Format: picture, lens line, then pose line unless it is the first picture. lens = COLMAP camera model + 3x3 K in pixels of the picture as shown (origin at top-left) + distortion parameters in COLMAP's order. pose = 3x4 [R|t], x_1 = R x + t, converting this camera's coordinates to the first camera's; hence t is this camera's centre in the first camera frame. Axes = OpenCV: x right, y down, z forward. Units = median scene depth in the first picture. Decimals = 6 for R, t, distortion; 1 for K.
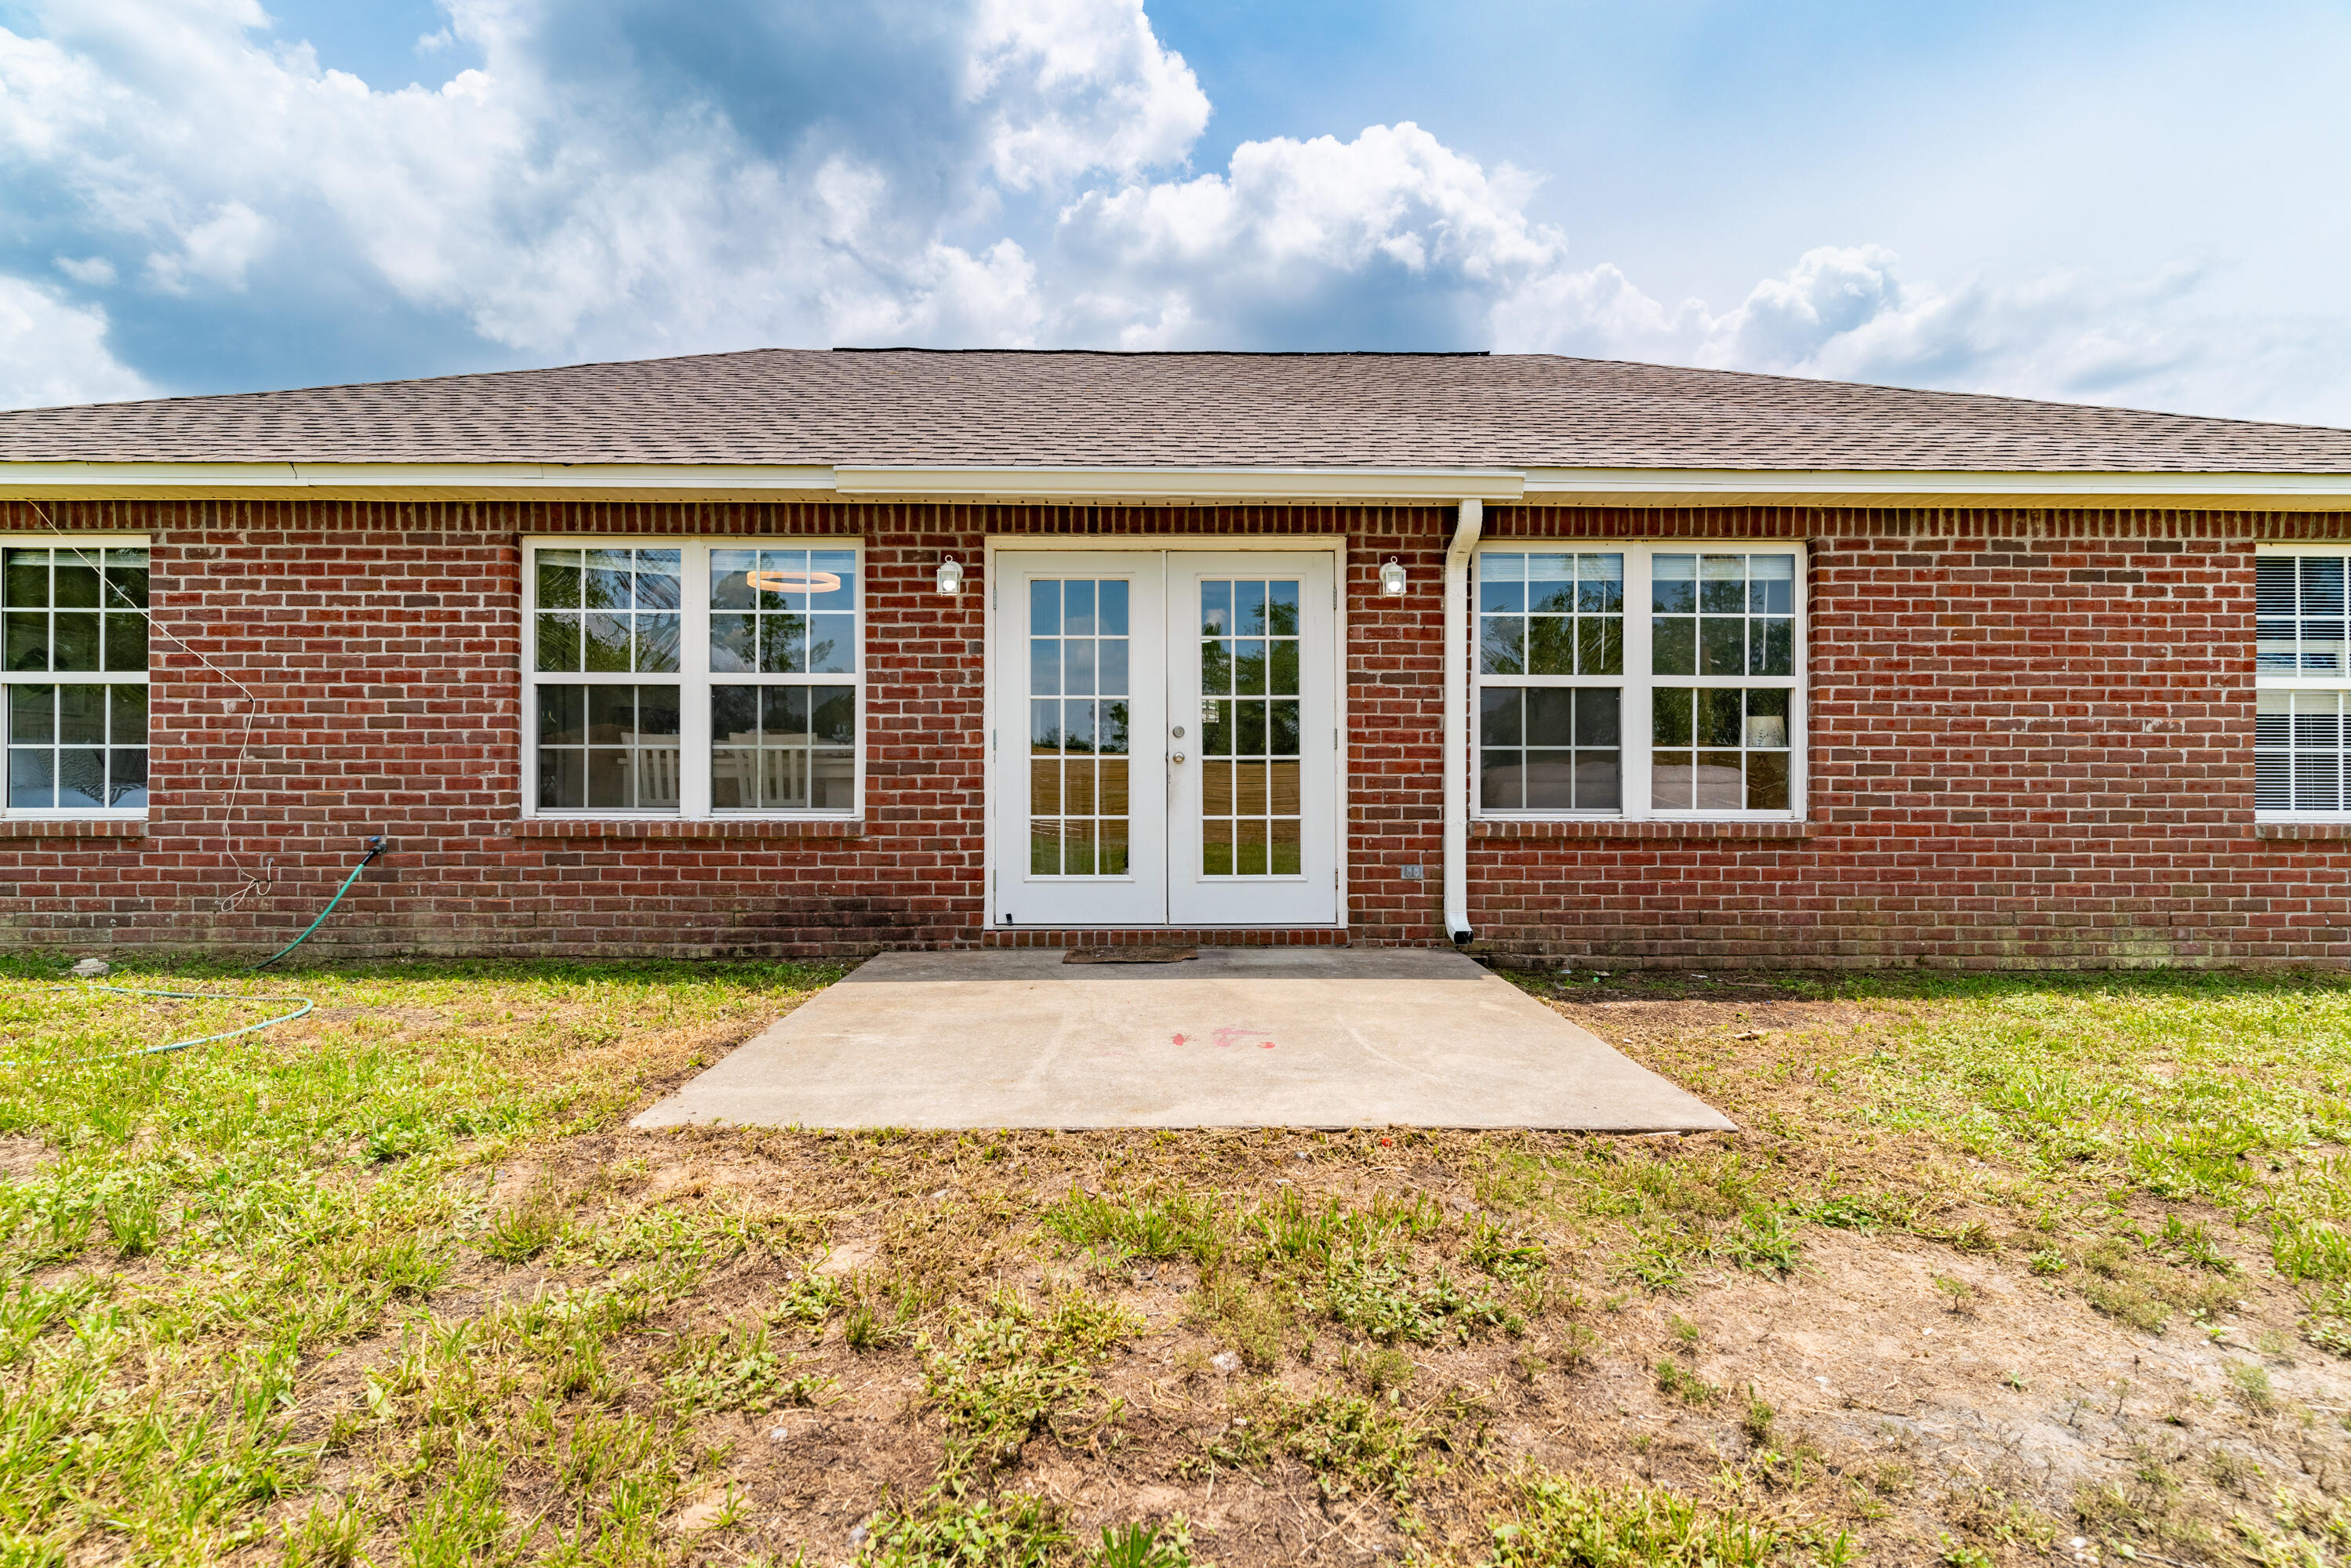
lens RADIAL K [[1142.0, 0, 1165.4], [0, 1142.0, 783.3], [0, 0, 1]] dist [0.001285, 0.000128]
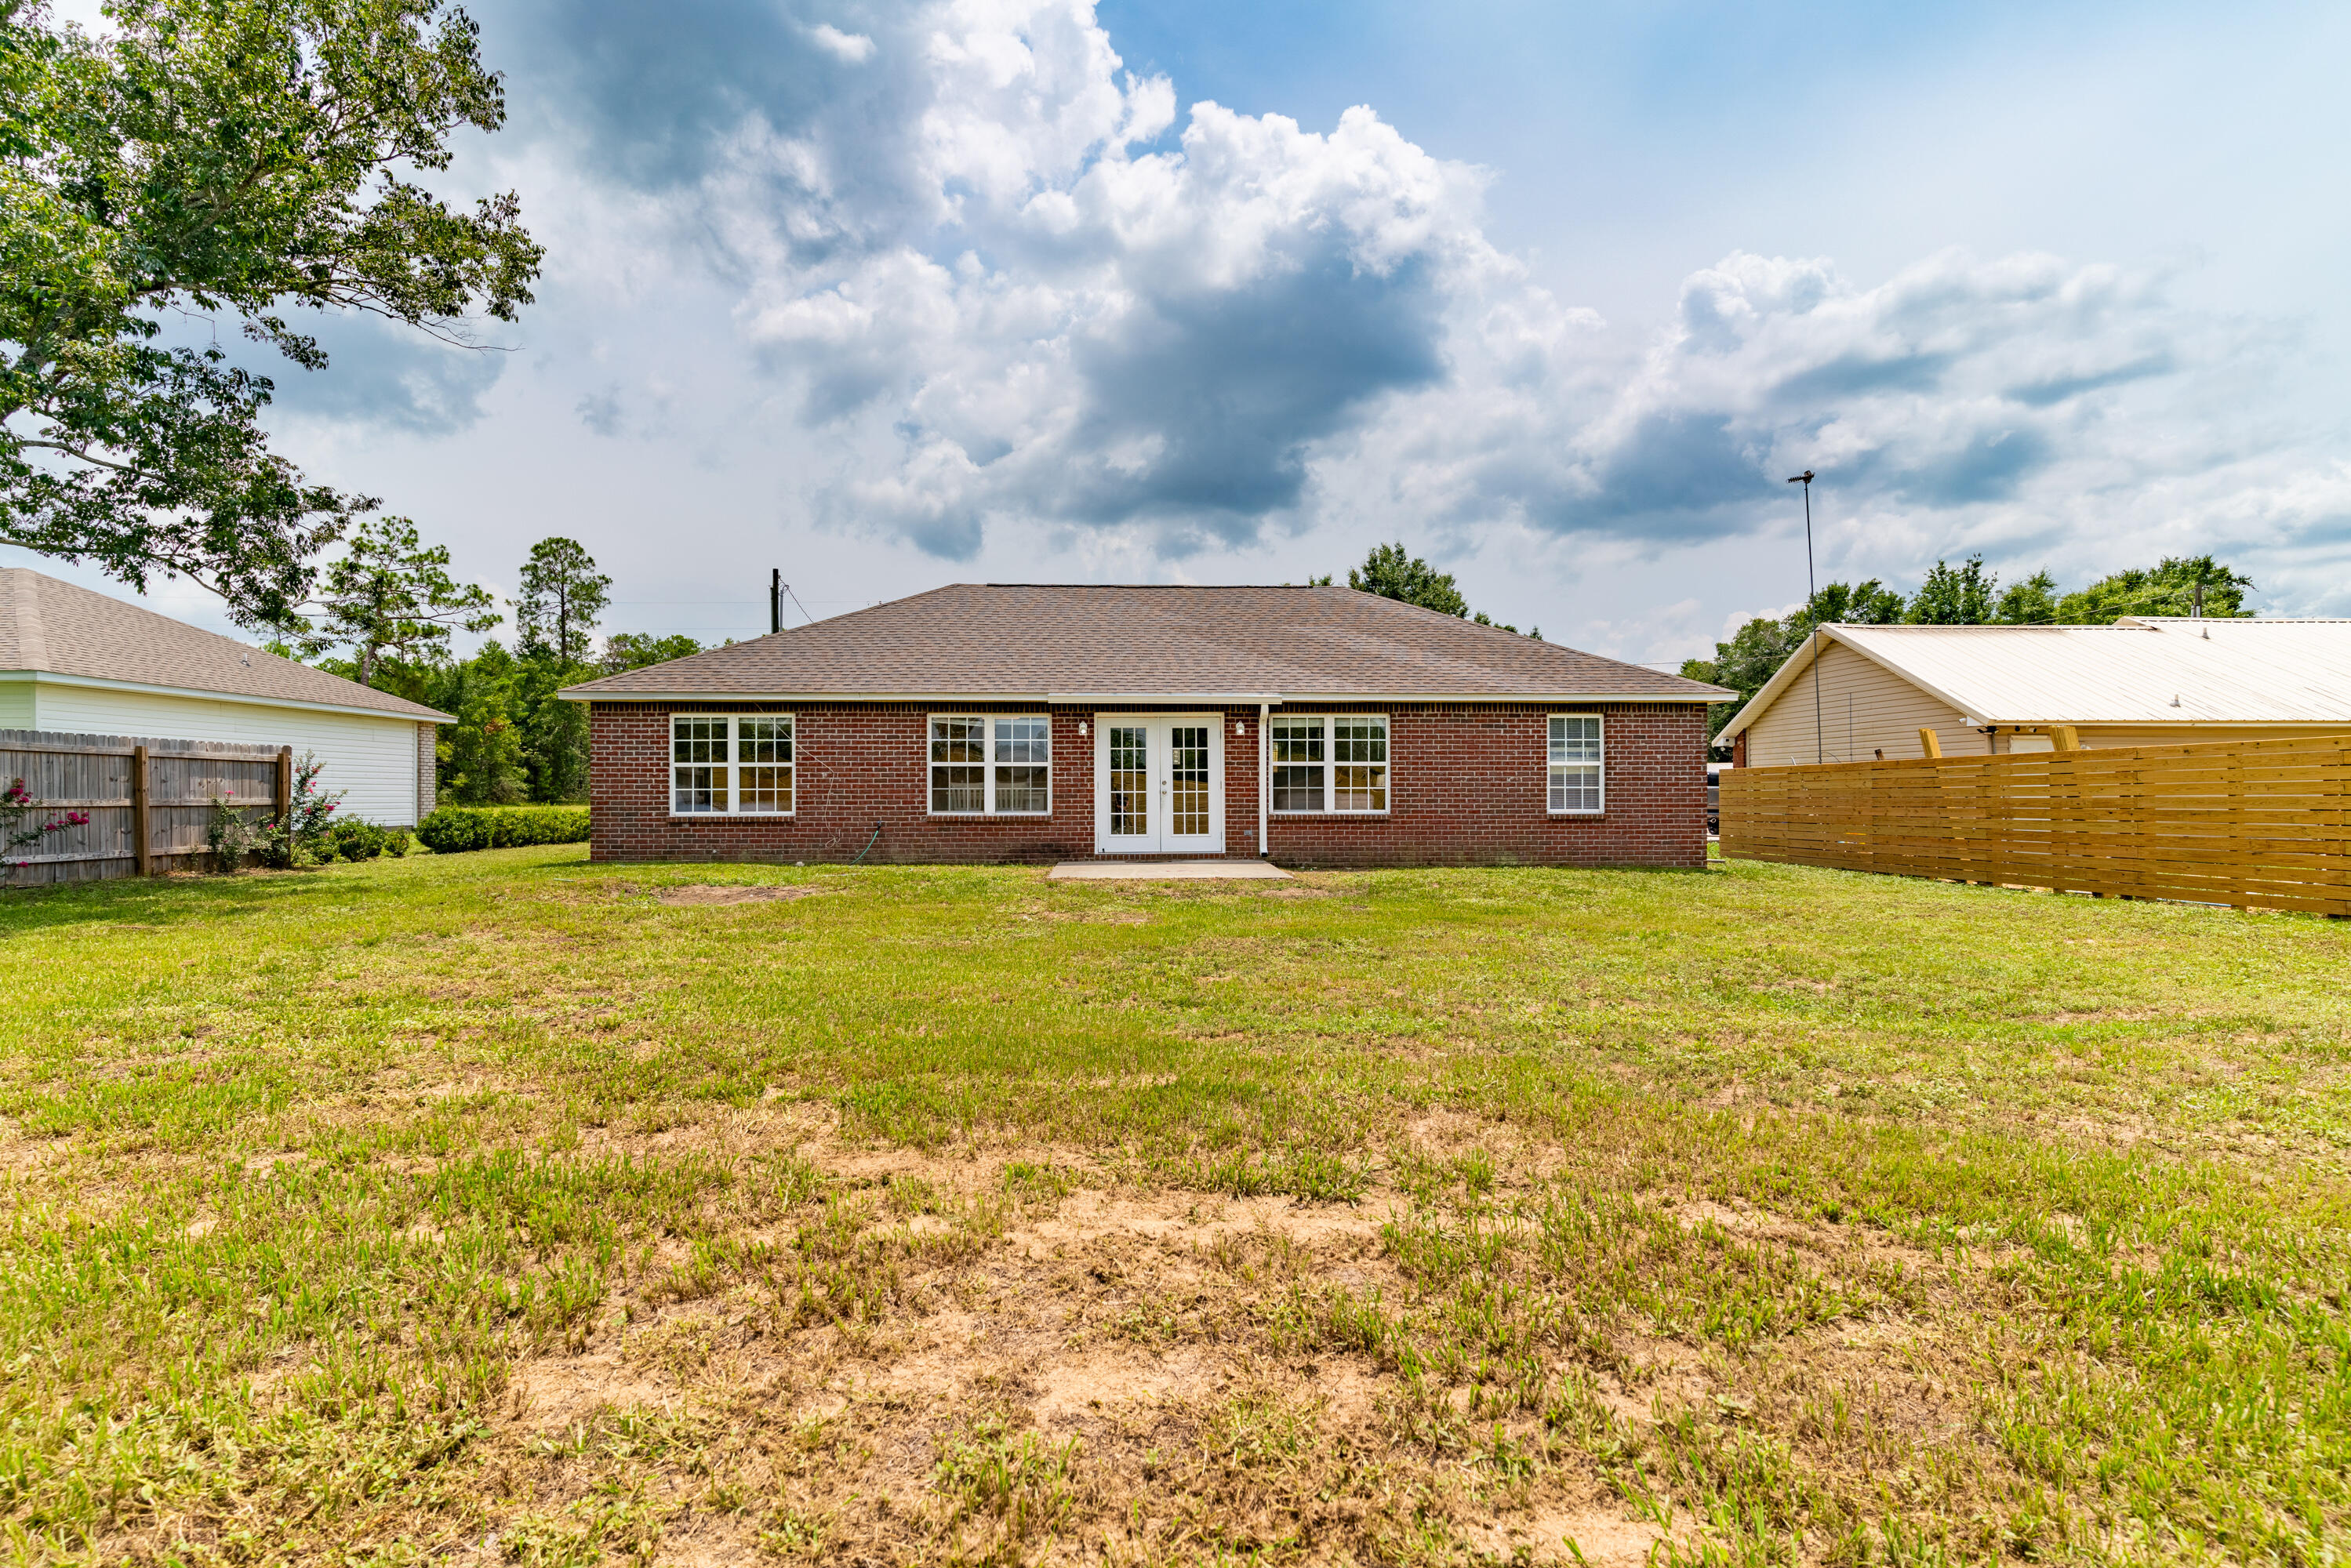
lens RADIAL K [[1142.0, 0, 1165.4], [0, 1142.0, 783.3], [0, 0, 1]] dist [0.001285, 0.000128]
pose [[0.999397, -0.003605, 0.034535, -0.082175], [0.003707, 0.999989, -0.002864, -0.035466], [-0.034524, 0.002990, 0.999399, -1.784971]]
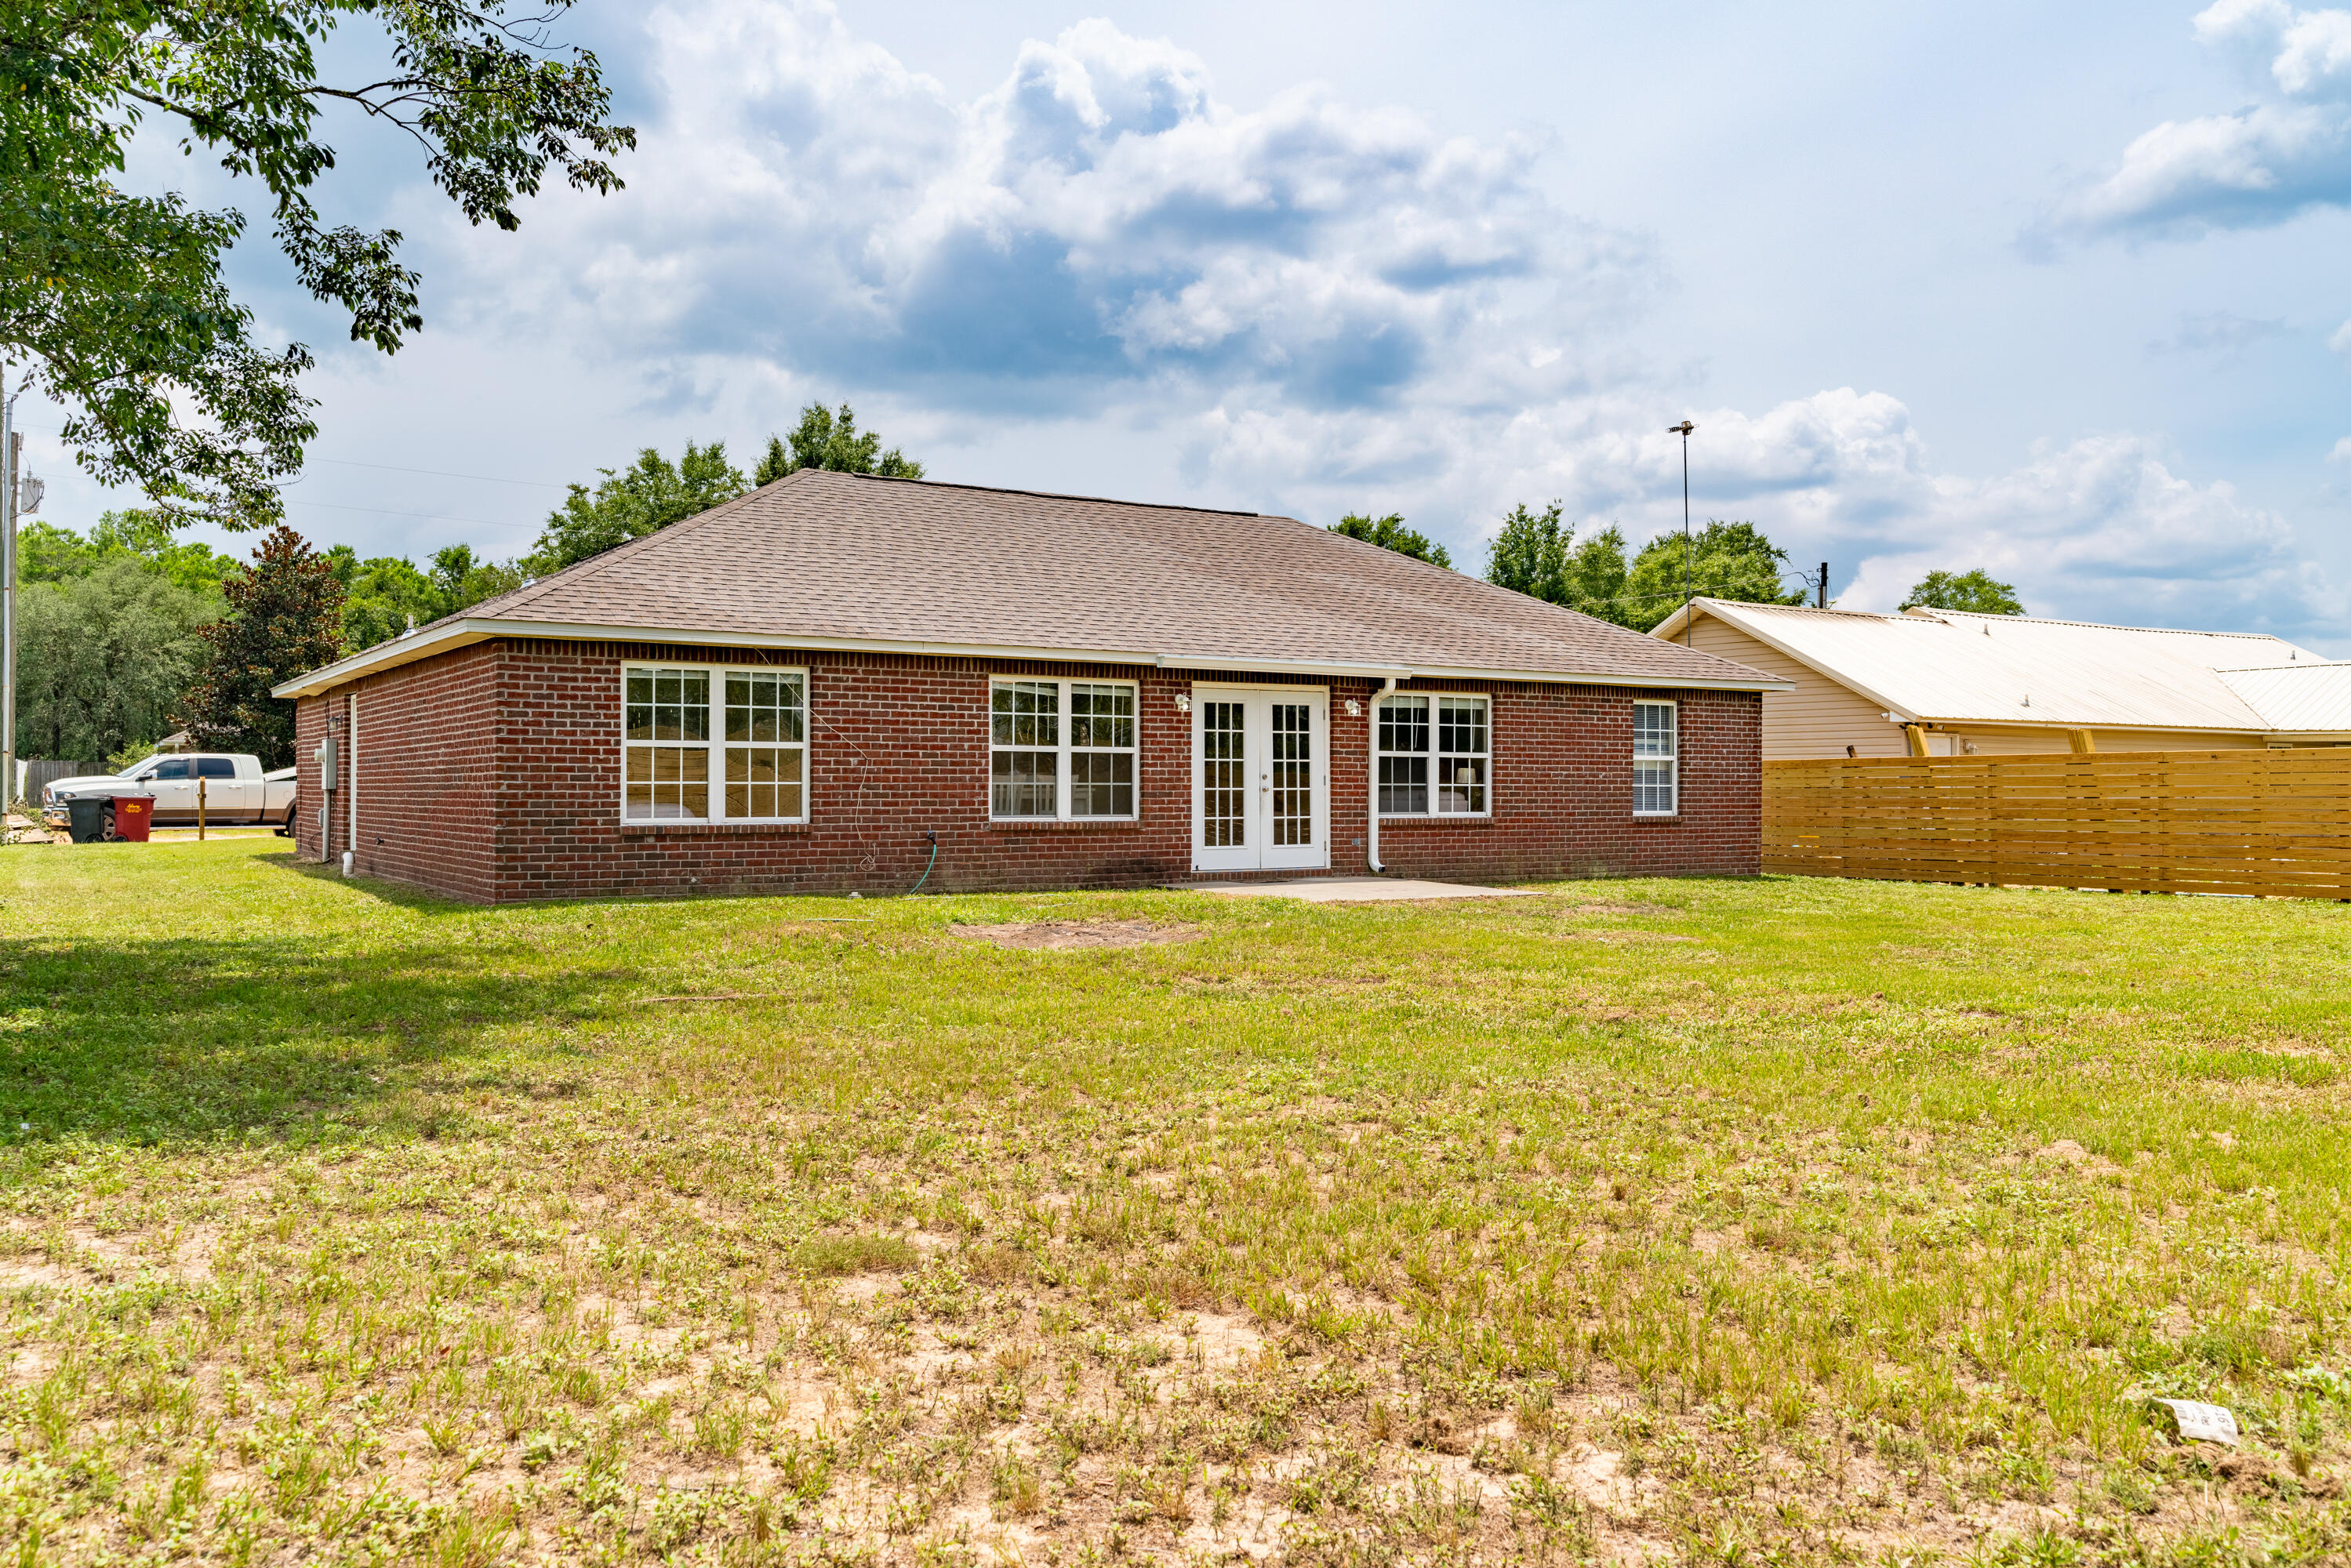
lens RADIAL K [[1831.9, 0, 1175.5], [0, 1831.9, 784.0], [0, 0, 1]] dist [-0.000827, -0.002285]
pose [[0.849844, 0.001298, 0.527032, -1.909550], [-0.004133, 0.999983, 0.004201, -0.045261], [-0.527017, -0.005748, 0.849835, -1.780000]]
